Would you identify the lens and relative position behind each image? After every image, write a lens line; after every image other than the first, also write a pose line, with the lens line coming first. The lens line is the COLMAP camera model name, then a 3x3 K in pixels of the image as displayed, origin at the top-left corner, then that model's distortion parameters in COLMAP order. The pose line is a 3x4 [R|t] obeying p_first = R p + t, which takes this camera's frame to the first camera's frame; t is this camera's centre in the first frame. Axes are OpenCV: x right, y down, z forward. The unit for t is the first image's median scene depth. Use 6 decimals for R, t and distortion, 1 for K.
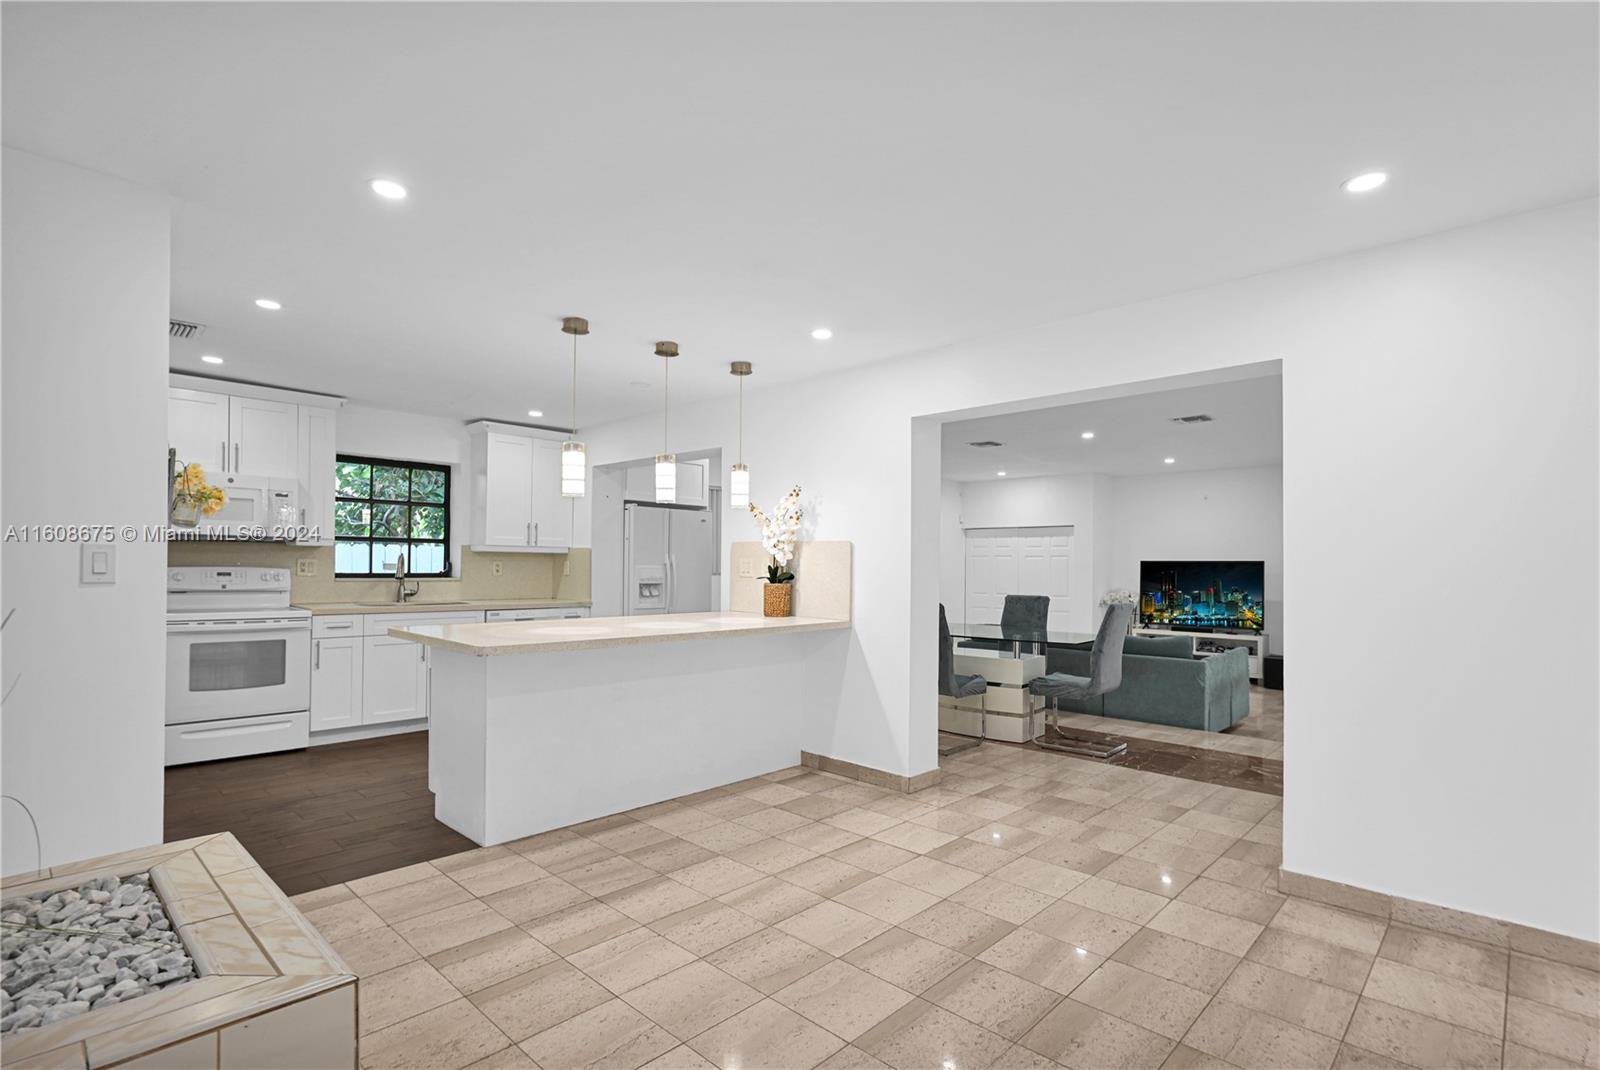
lens RADIAL K [[764.1, 0, 804.2], [0, 764.1, 562.7], [0, 0, 1]] dist [0.001761, 0.000047]
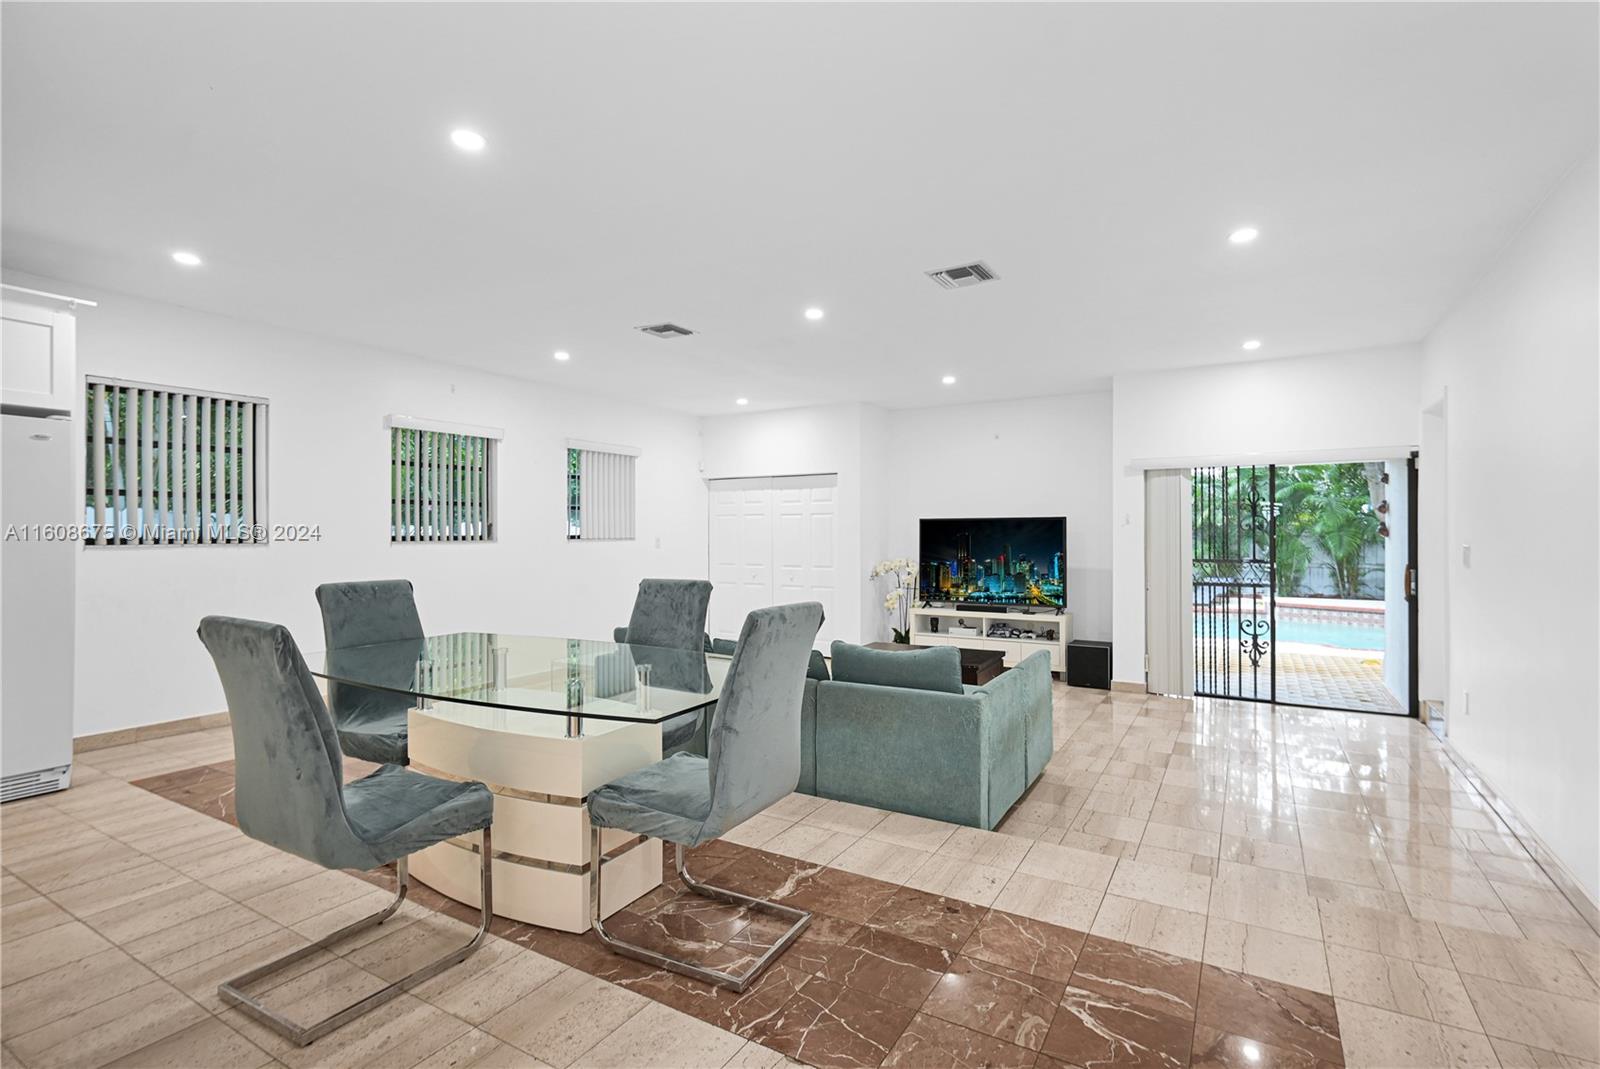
lens RADIAL K [[763.4, 0, 809.4], [0, 763.4, 530.3], [0, 0, 1]] dist [0.001906, 0.000422]
pose [[0.974421, -0.008970, 0.224549, 0.210628], [0.008127, 0.999956, 0.004678, 0.005419], [-0.224581, -0.002734, 0.974452, 0.368844]]
